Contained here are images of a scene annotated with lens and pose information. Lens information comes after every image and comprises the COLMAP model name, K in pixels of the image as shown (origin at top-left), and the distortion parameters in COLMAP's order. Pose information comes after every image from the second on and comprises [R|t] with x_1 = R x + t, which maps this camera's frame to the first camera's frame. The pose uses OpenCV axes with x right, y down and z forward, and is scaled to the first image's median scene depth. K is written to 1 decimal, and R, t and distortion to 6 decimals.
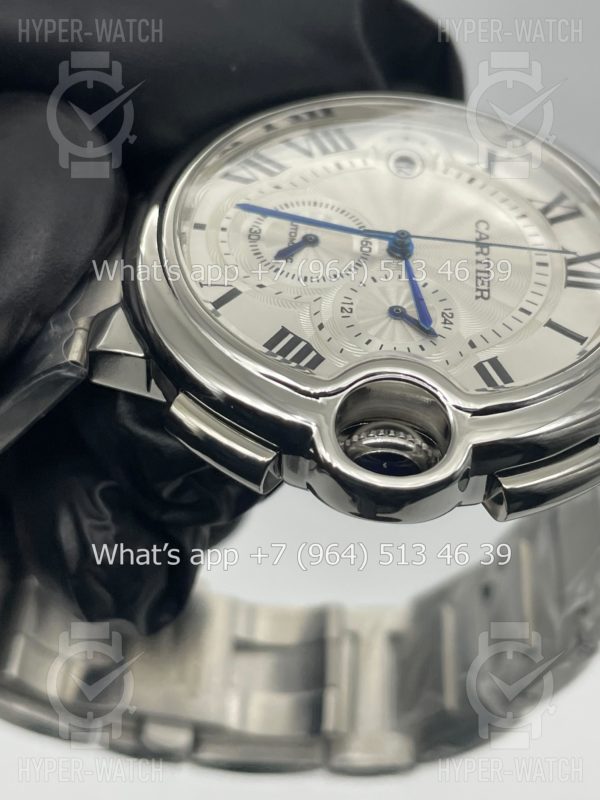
lens RADIAL K [[1254.9, 0, 300.0], [0, 1254.9, 400.0], [0, 0, 1]] dist [0.179547, -0.034833]
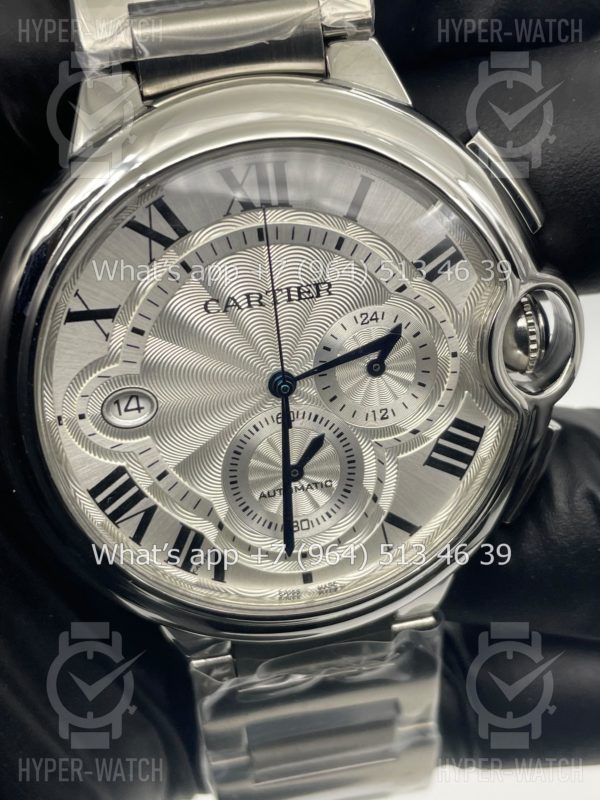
lens RADIAL K [[1254.9, 0, 300.0], [0, 1254.9, 400.0], [0, 0, 1]] dist [0.179547, -0.034833]
pose [[-0.195291, -0.901454, -0.386319, 0.439794], [0.605787, -0.420652, 0.675333, -0.770675], [-0.771287, -0.102140, 0.628239, 0.411828]]
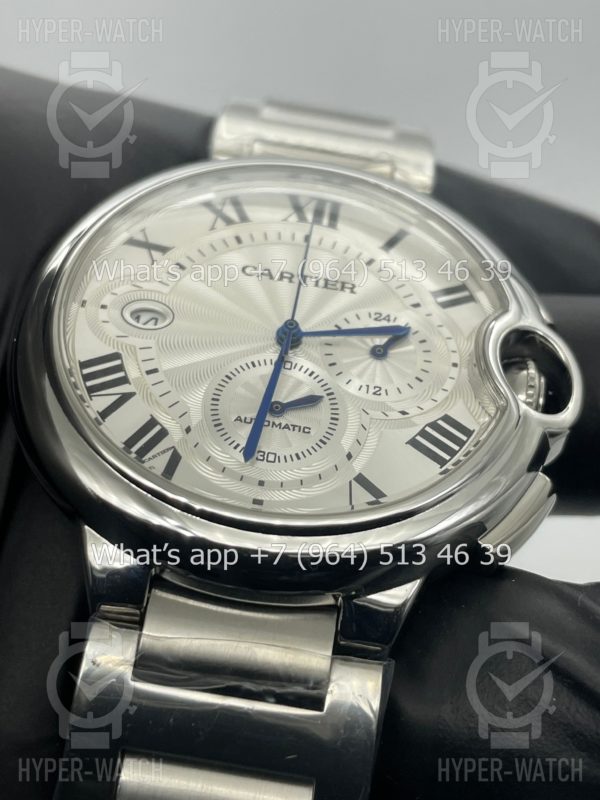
lens RADIAL K [[1254.9, 0, 300.0], [0, 1254.9, 400.0], [0, 0, 1]] dist [0.179547, -0.034833]
pose [[0.054766, -0.829728, 0.555474, -0.529754], [0.681869, 0.437472, 0.586237, -0.696230], [-0.729421, 0.346655, 0.589724, 0.435263]]
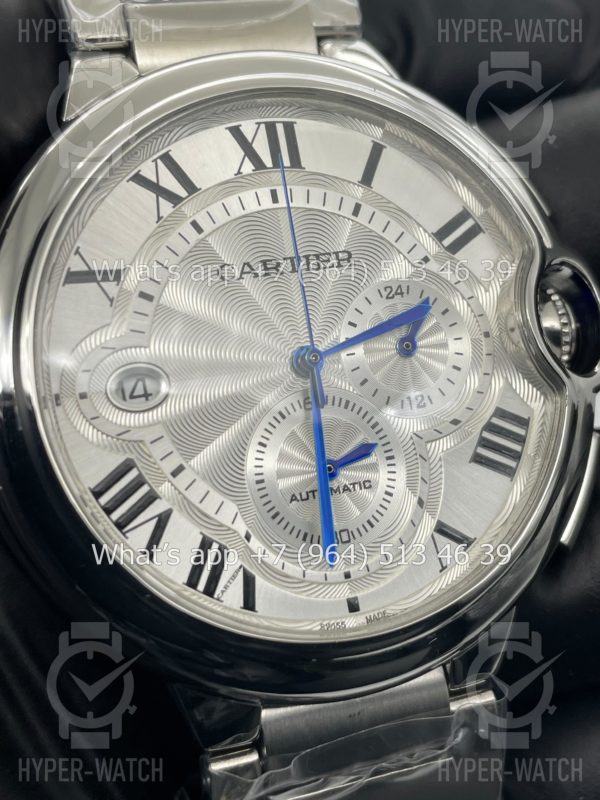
lens RADIAL K [[1254.9, 0, 300.0], [0, 1254.9, 400.0], [0, 0, 1]] dist [0.179547, -0.034833]
pose [[-0.244535, -0.969548, -0.013402, 0.069457], [0.470059, -0.130622, 0.872916, -0.871746], [-0.848084, 0.207159, 0.487686, 0.623465]]
